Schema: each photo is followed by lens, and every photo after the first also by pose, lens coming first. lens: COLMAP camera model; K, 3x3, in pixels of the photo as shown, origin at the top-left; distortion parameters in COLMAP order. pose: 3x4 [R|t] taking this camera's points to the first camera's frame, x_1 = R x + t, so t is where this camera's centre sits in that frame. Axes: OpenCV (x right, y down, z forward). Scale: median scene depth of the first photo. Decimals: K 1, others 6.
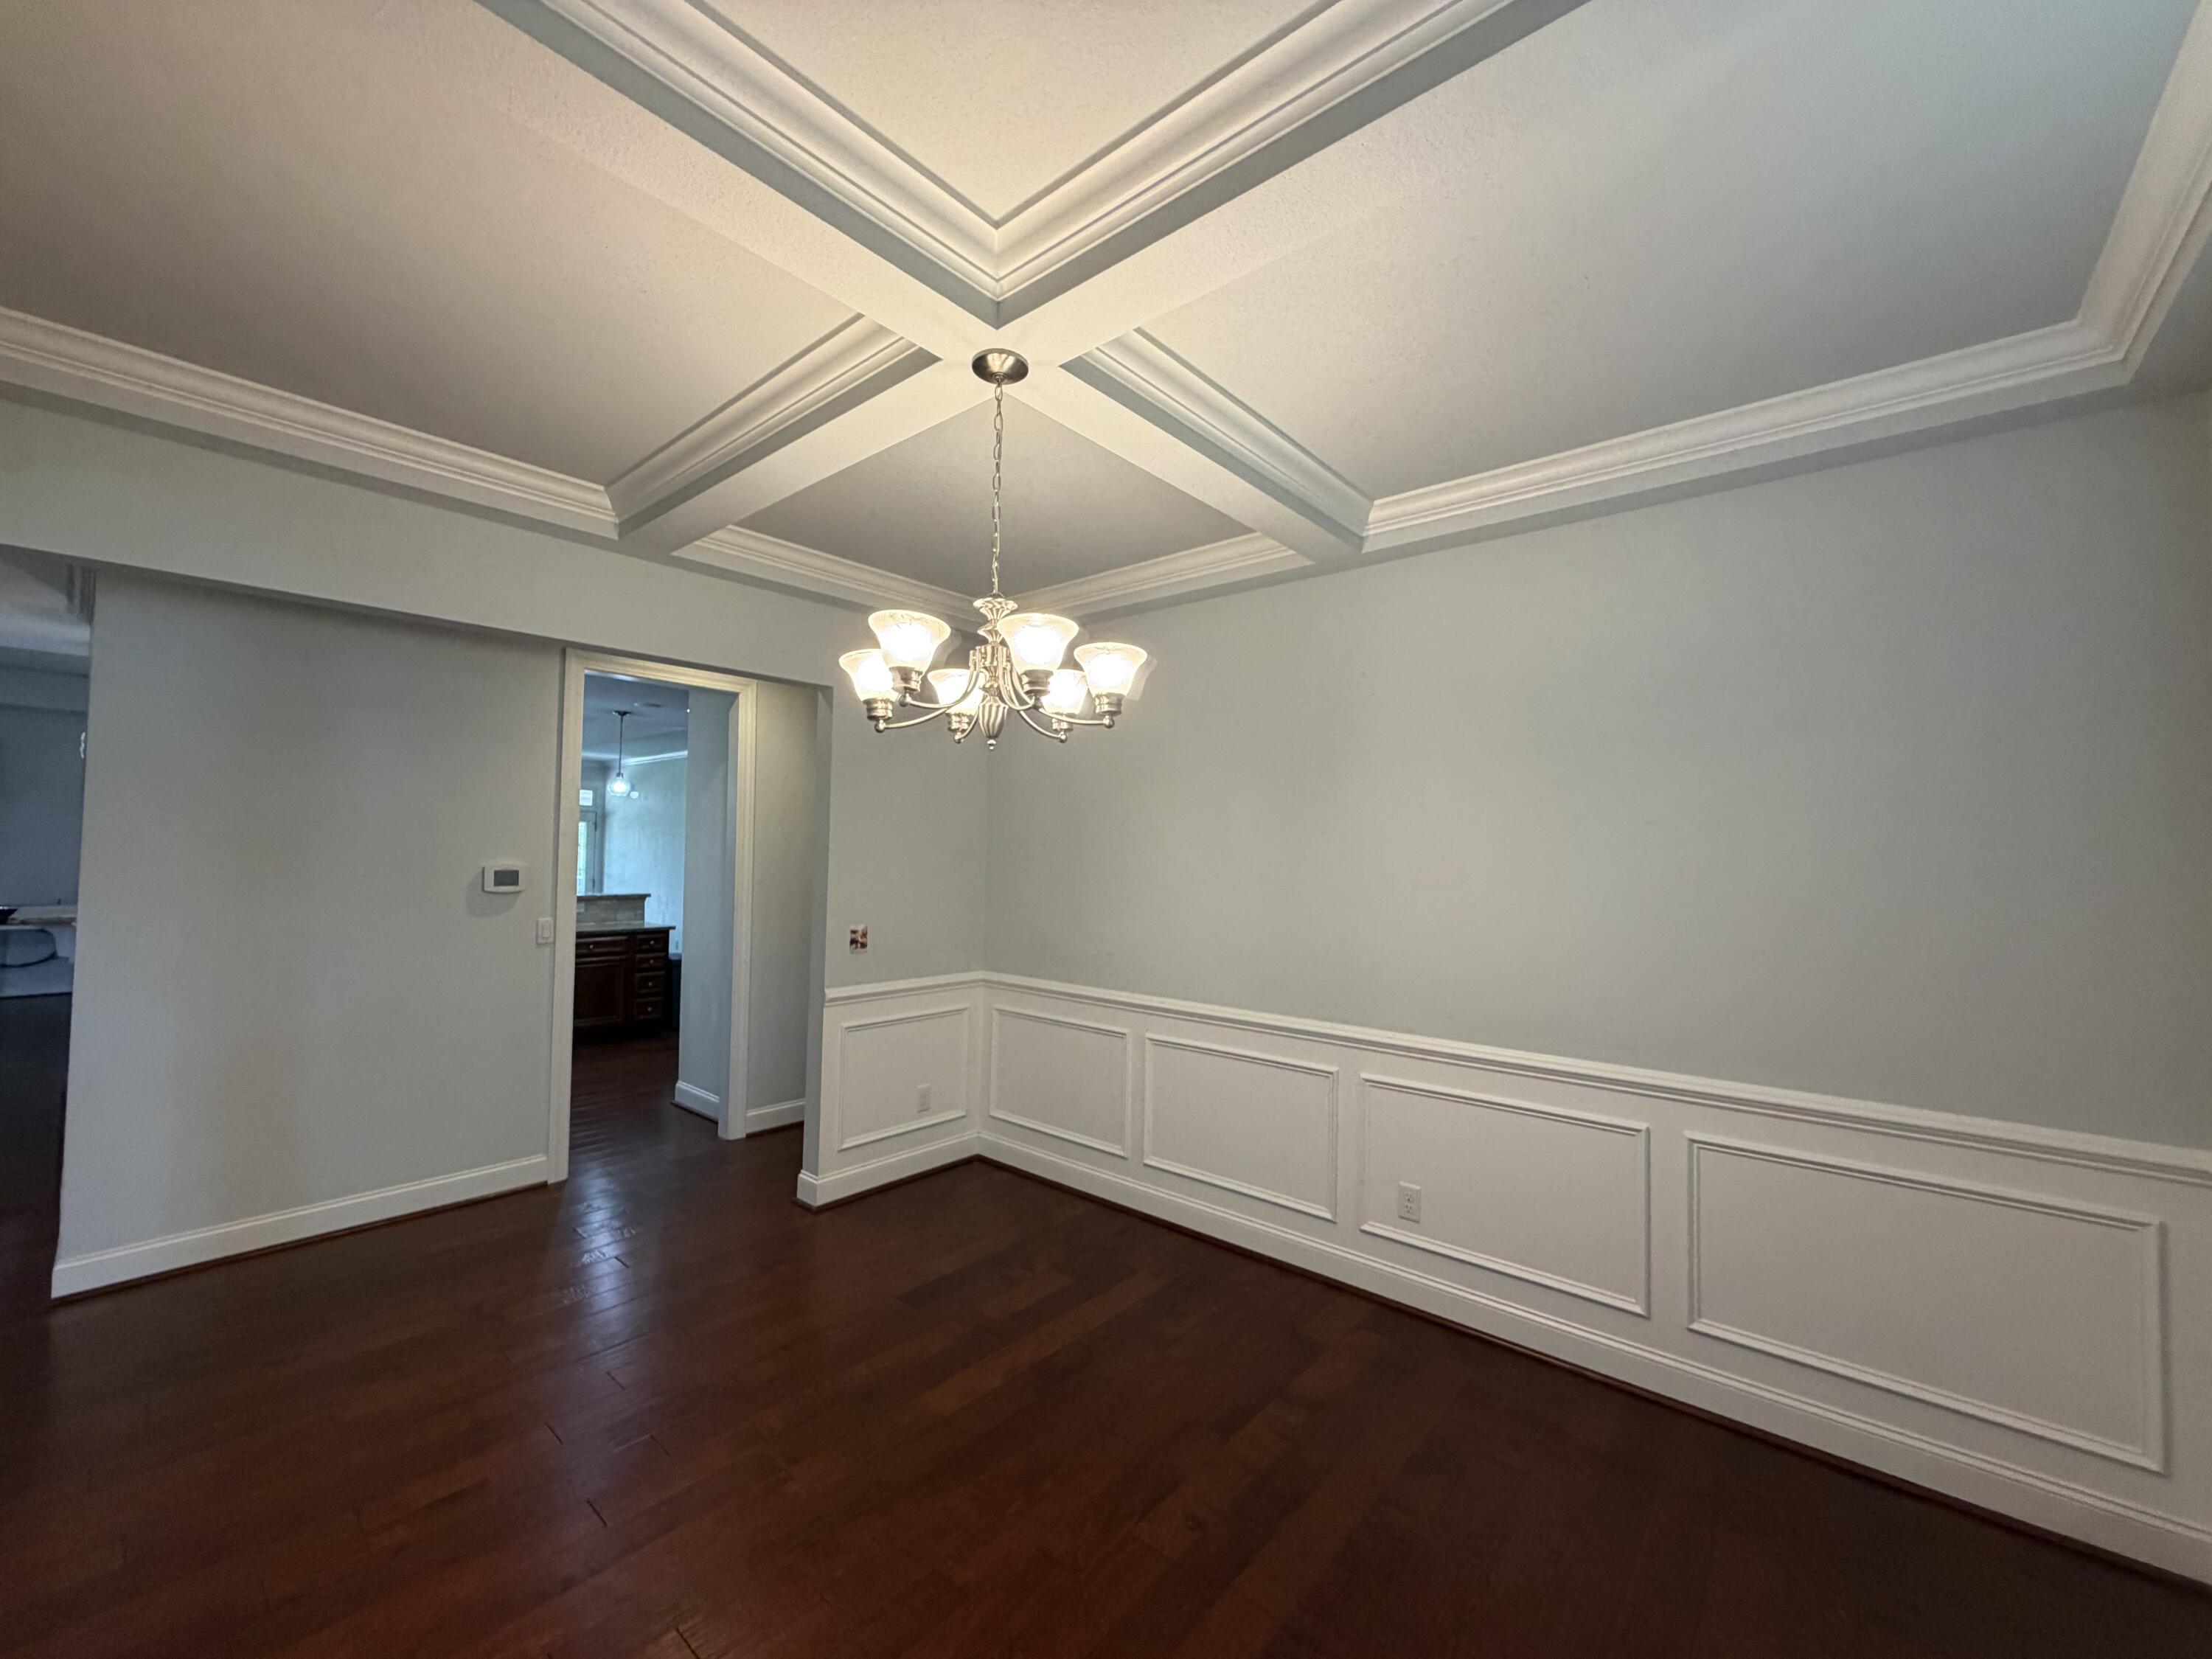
lens RADIAL K [[884.0, 0, 1106.0], [0, 884.0, 829.5], [0, 0, 1]] dist [0.000751, 0.000057]
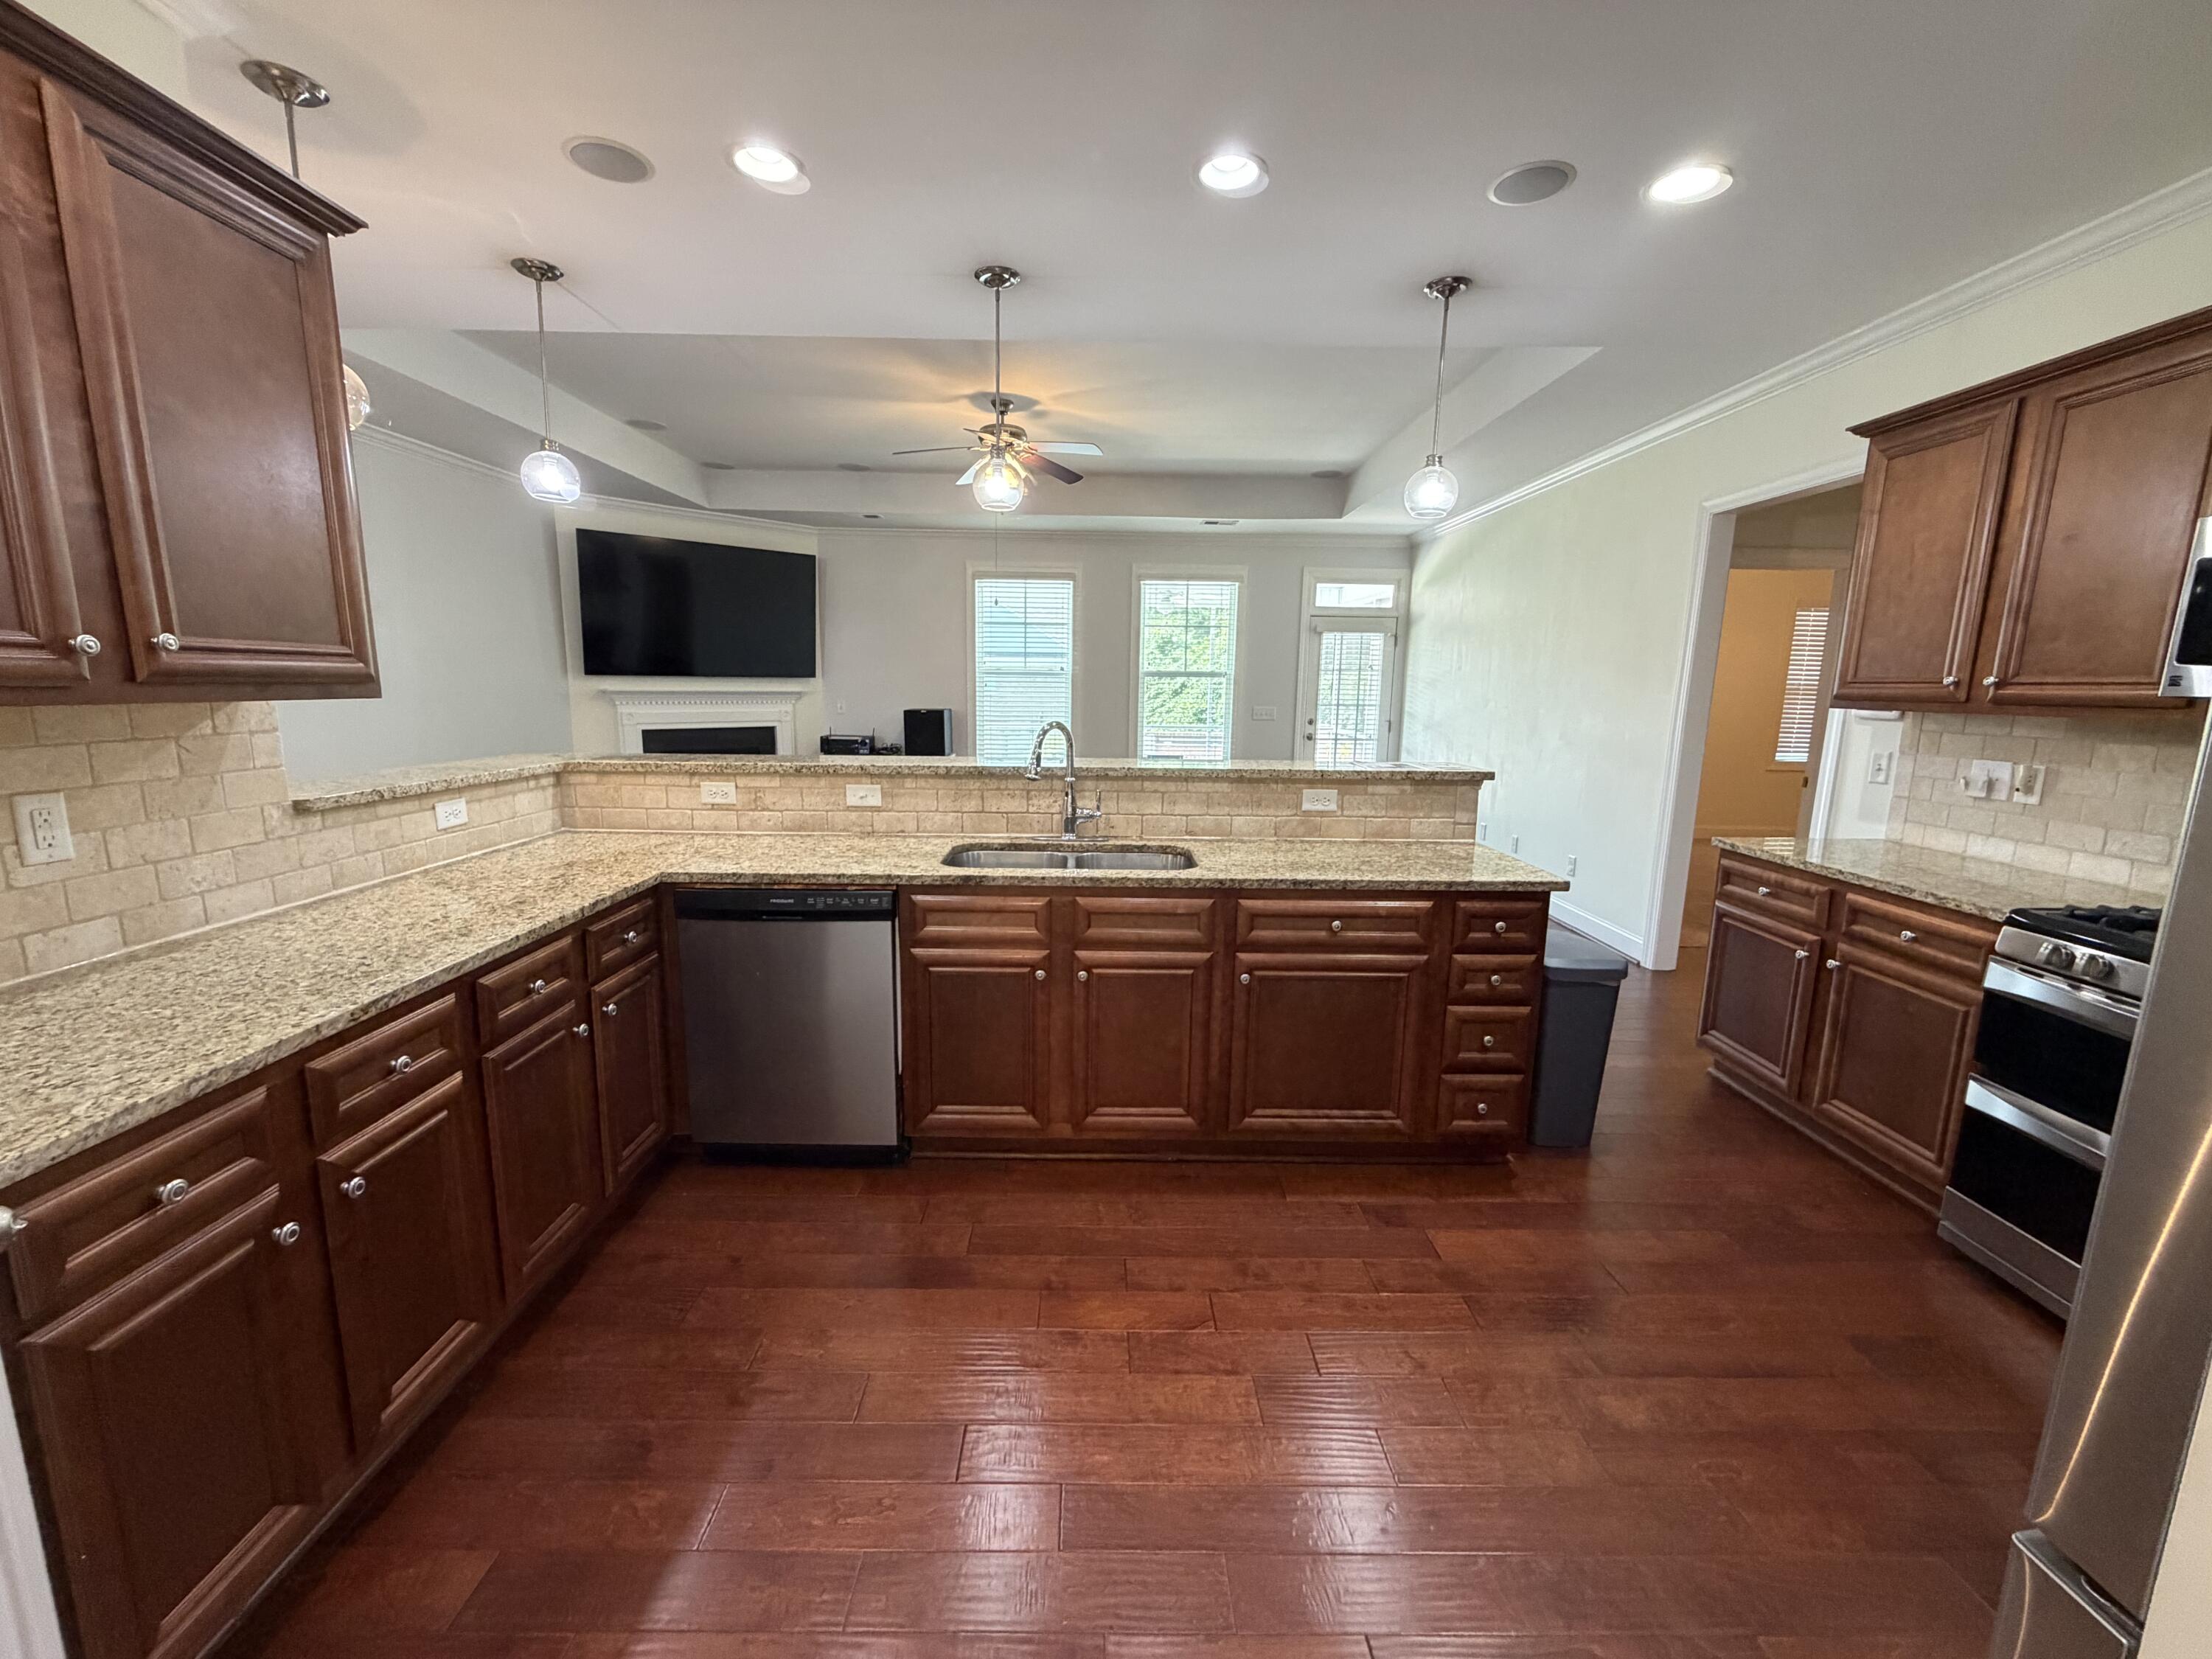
lens RADIAL K [[884.0, 0, 1106.0], [0, 884.0, 829.5], [0, 0, 1]] dist [0.000751, 0.000057]
pose [[0.661608, 0.120097, -0.740170, -0.366415], [0.019819, 0.983945, 0.177366, 0.025955], [0.749588, -0.132016, 0.648606, 0.668991]]
